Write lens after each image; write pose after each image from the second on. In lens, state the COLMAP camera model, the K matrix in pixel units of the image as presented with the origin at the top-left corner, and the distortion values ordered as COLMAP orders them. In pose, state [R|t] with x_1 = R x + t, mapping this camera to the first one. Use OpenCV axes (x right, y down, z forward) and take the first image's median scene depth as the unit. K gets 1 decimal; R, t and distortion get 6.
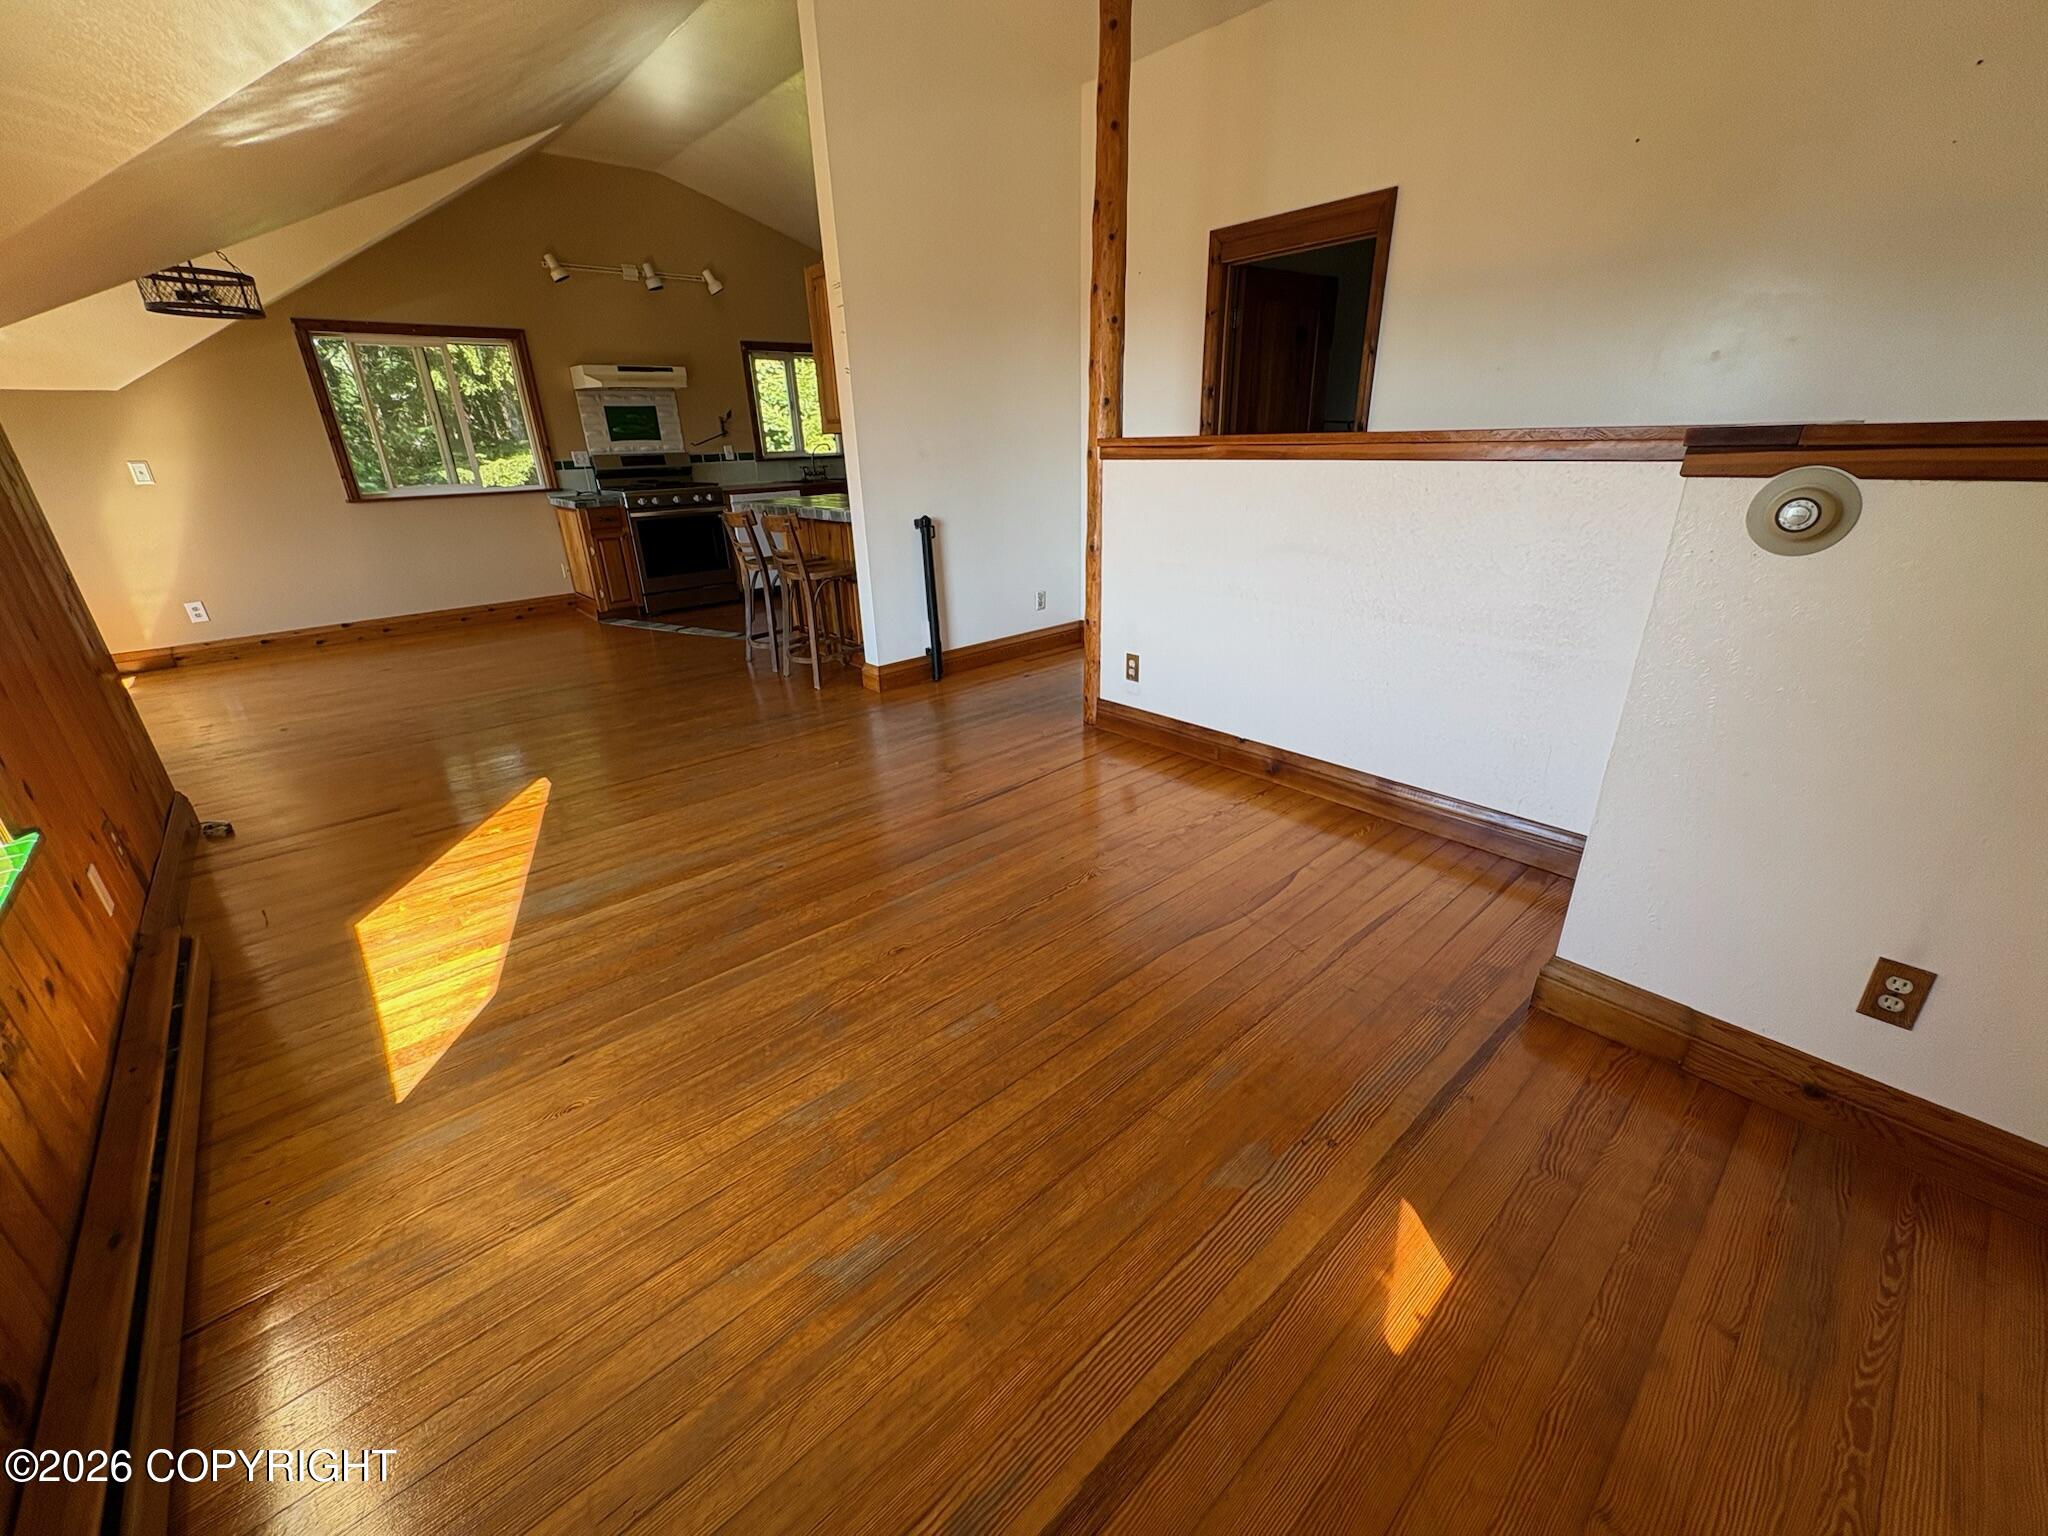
lens RADIAL K [[815.4, 0, 1022.0], [0, 815.4, 764.3], [0, 0, 1]] dist [0.001171, 0.000309]
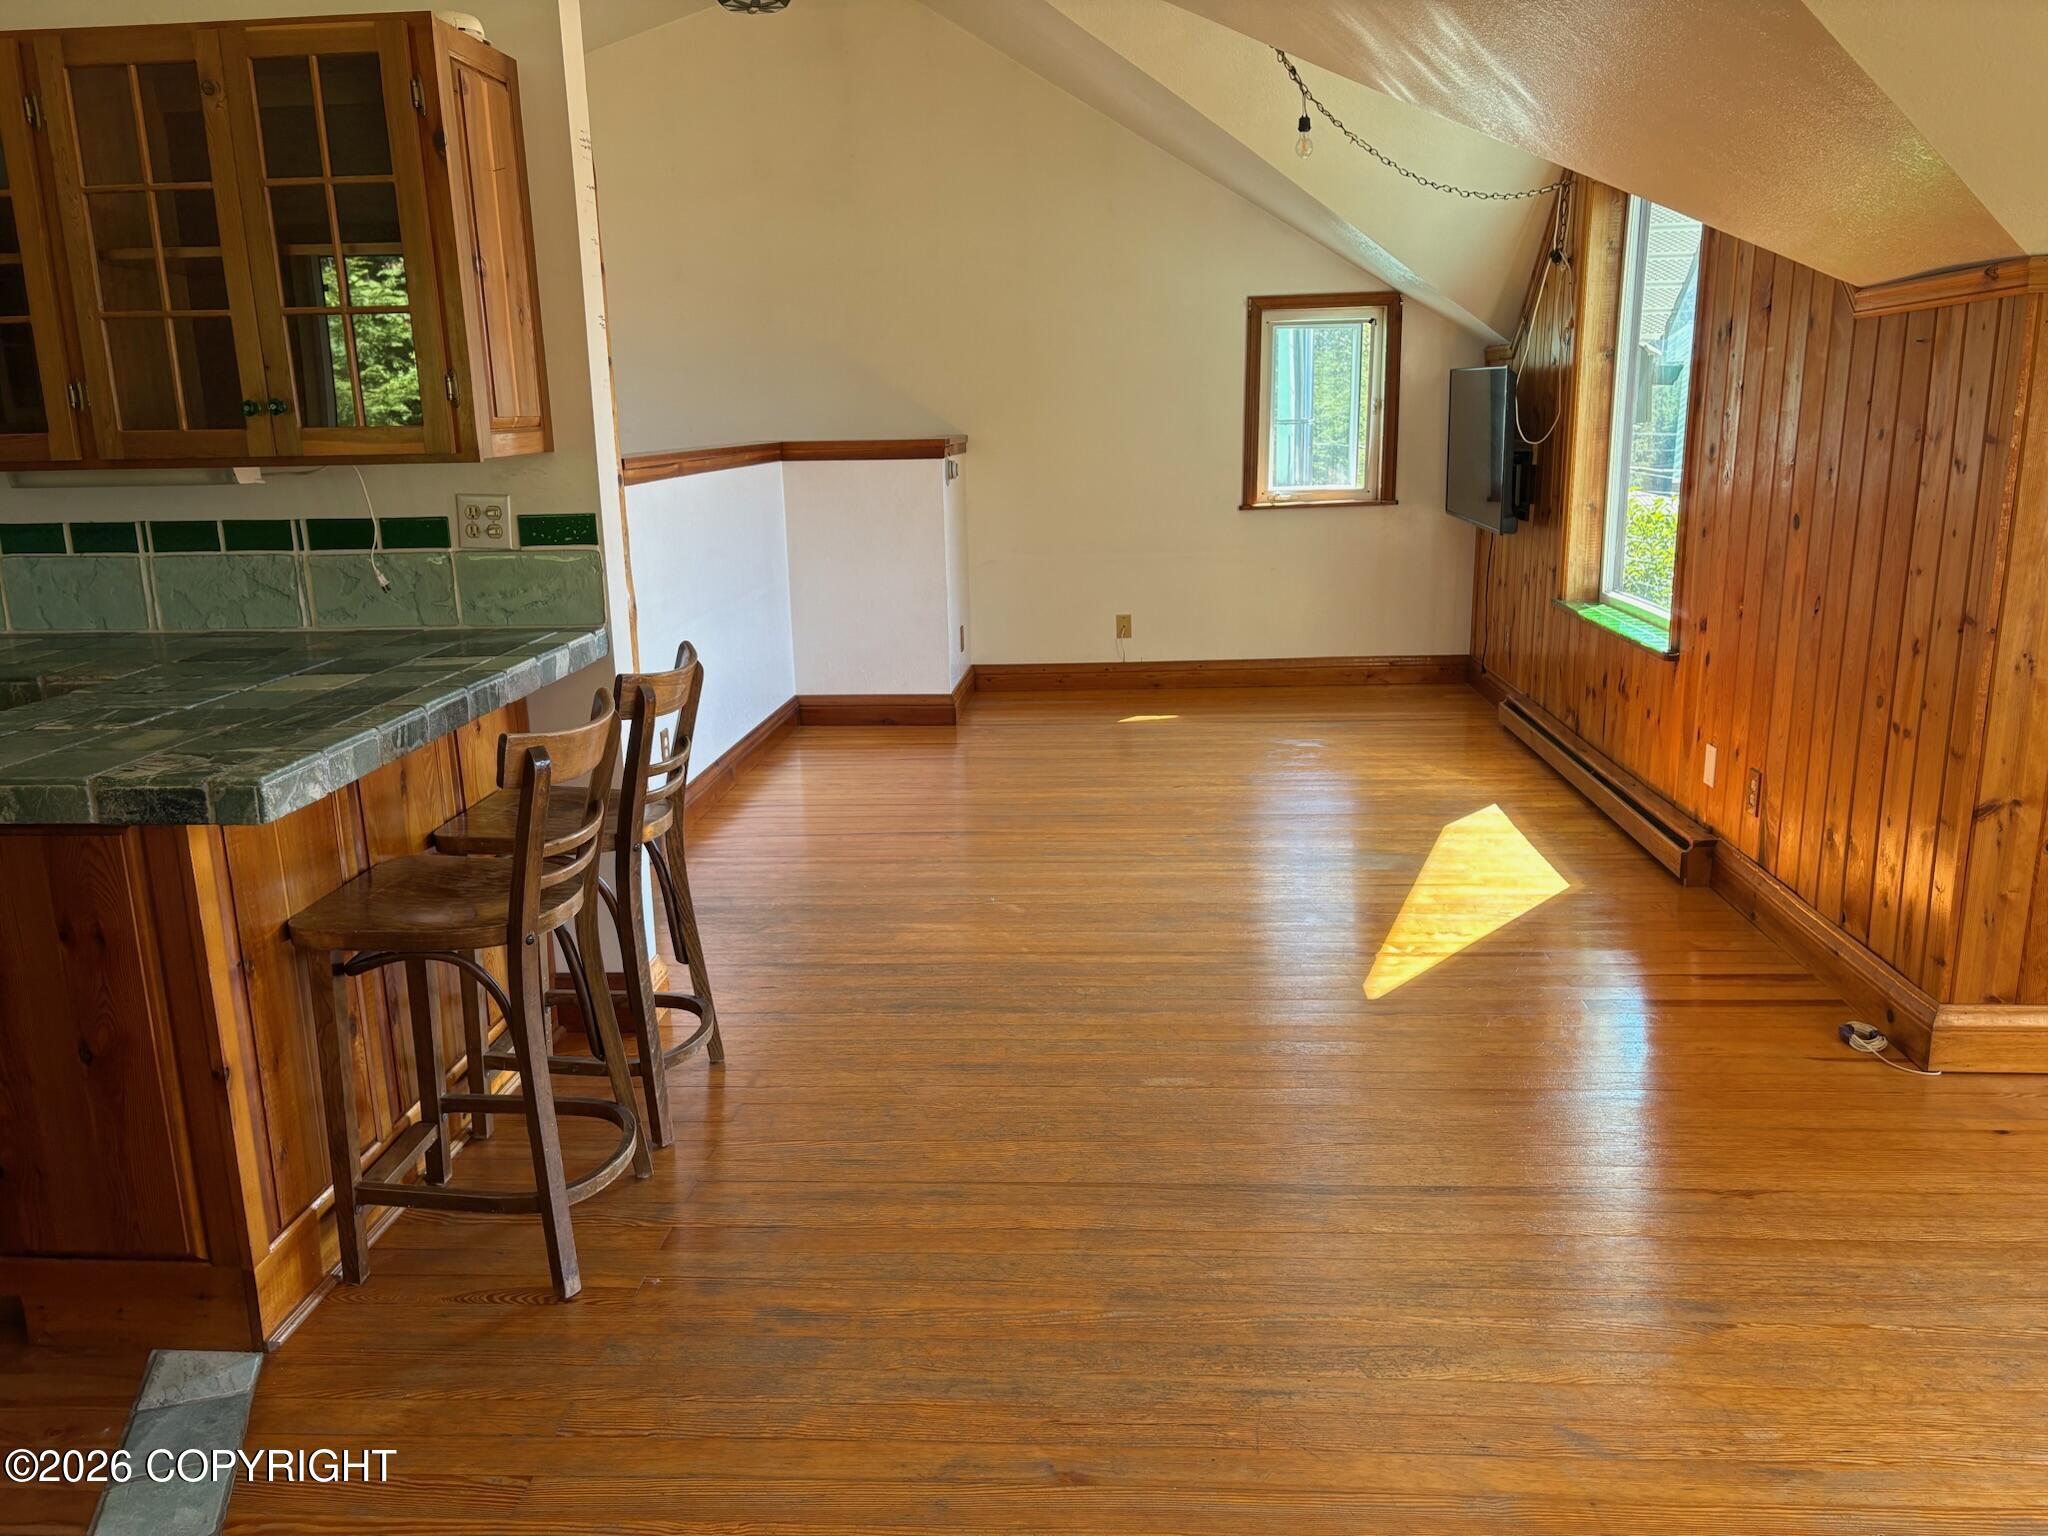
lens RADIAL K [[1553.5, 0, 1024.0], [0, 1553.5, 768.0], [0, 0, 1]] dist [0.022733, -0.007481]
pose [[-0.707383, -0.121052, 0.696387, -1.032305], [0.303867, 0.837456, 0.454238, -0.617859], [-0.638180, 0.532930, -0.555619, 1.504921]]
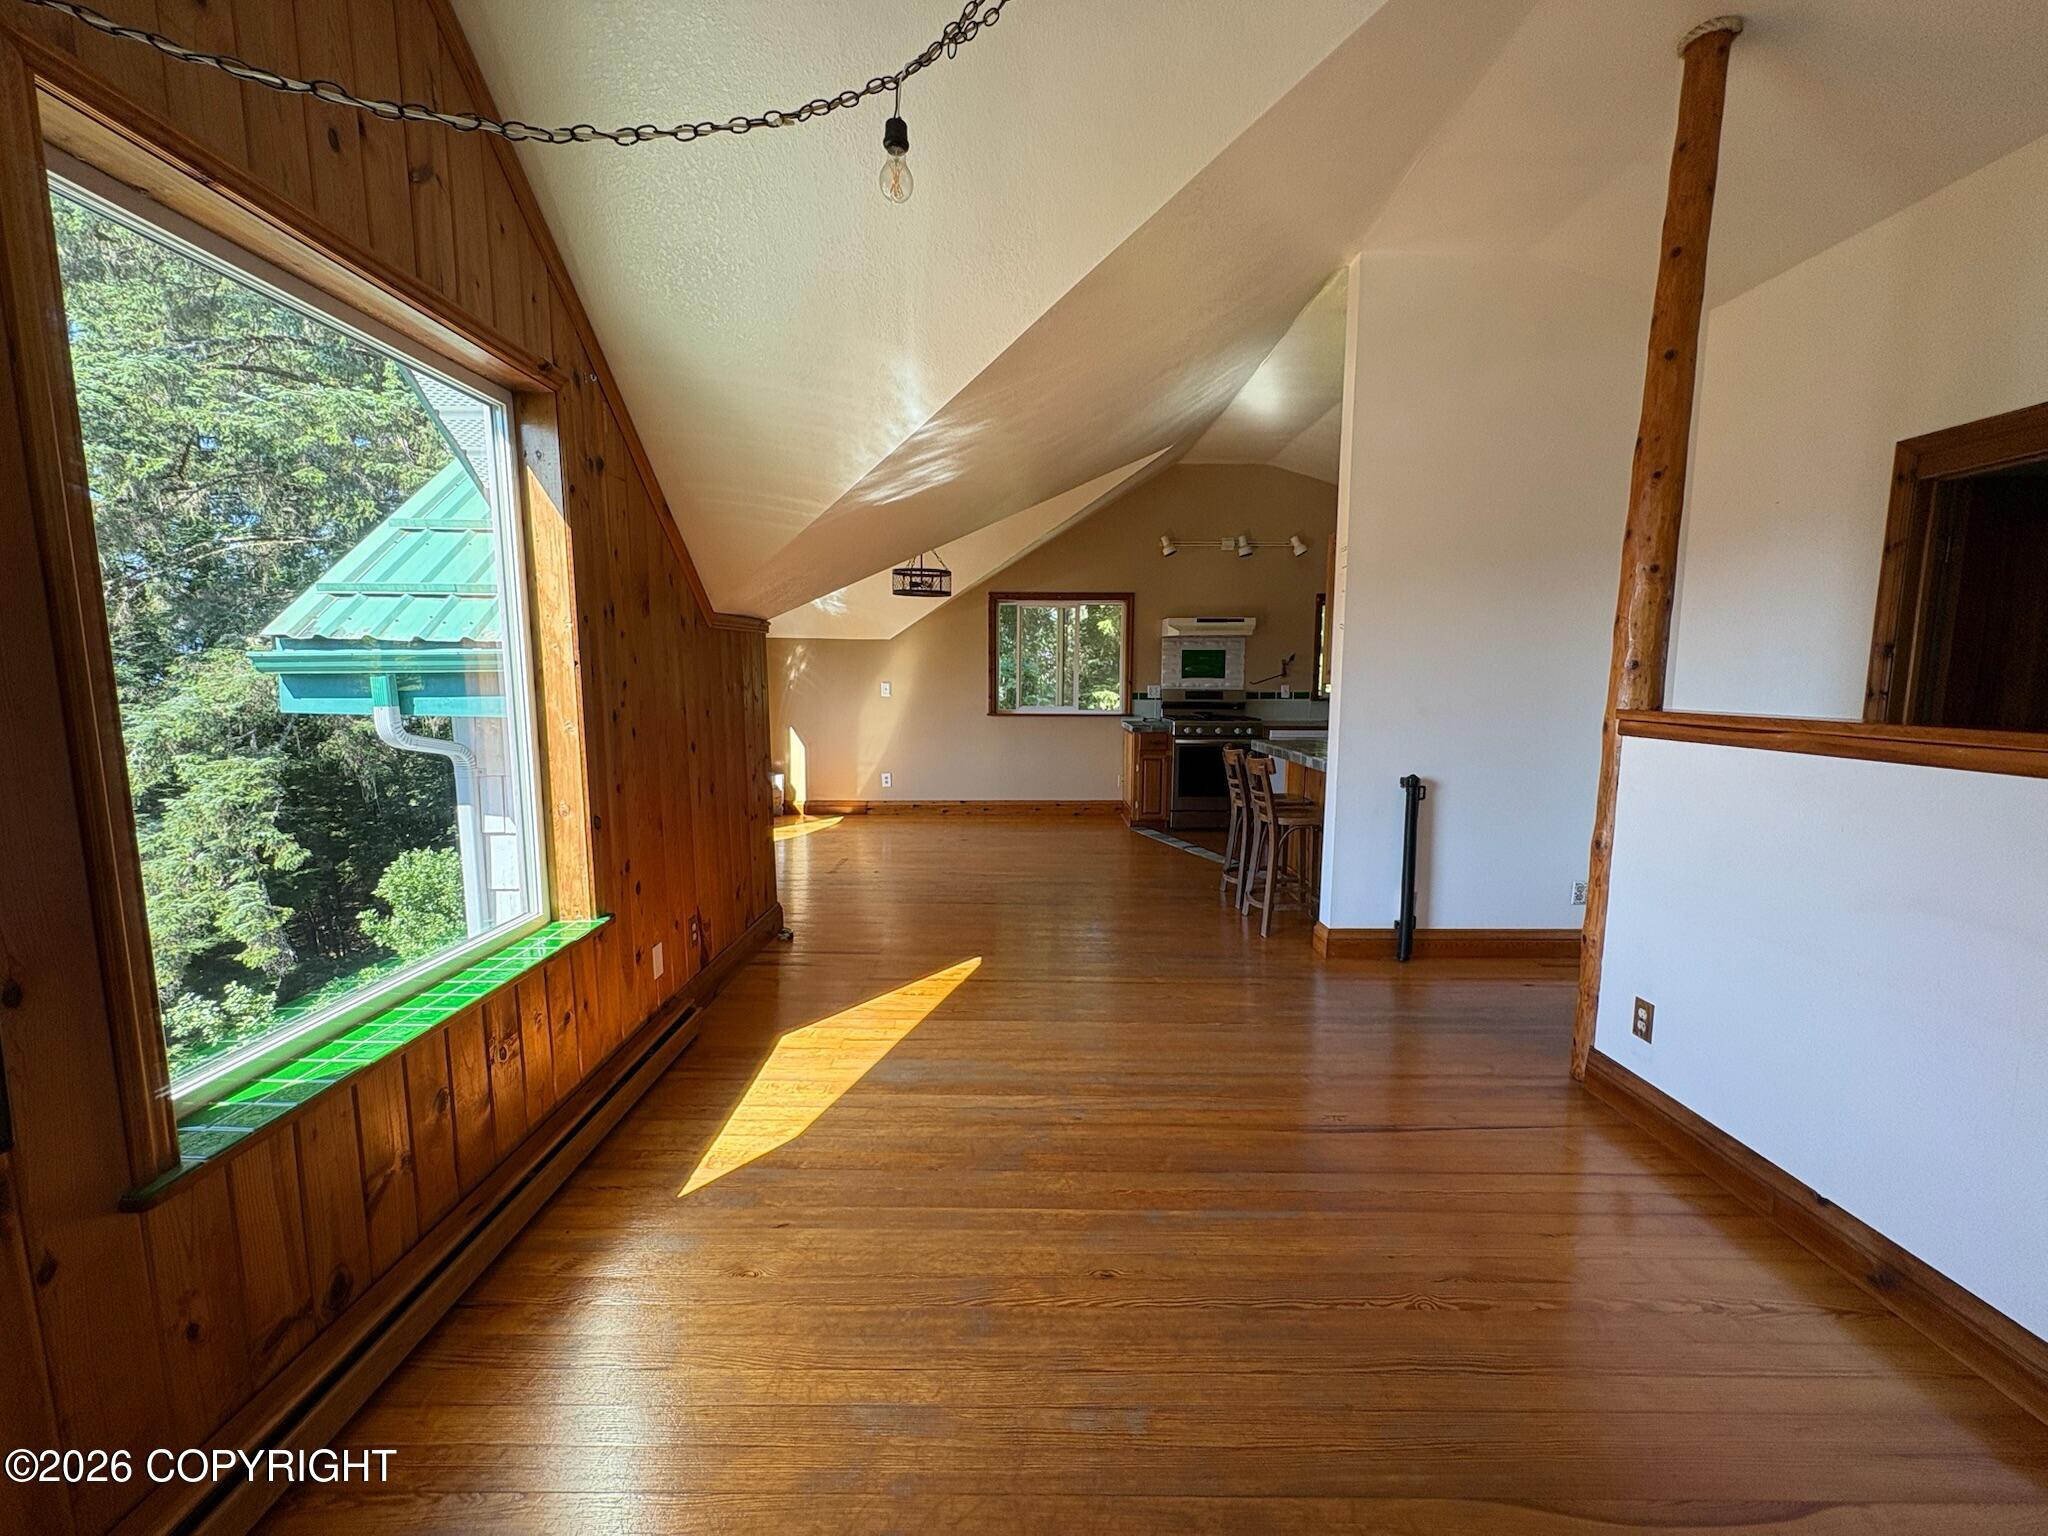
lens RADIAL K [[815.4, 0, 1022.0], [0, 815.4, 764.3], [0, 0, 1]] dist [0.001171, 0.000309]
pose [[0.748679, 0.103927, -0.654736, 0.162918], [-0.271385, 0.949135, -0.159667, -0.066938], [0.604839, 0.297225, 0.738801, 0.096466]]
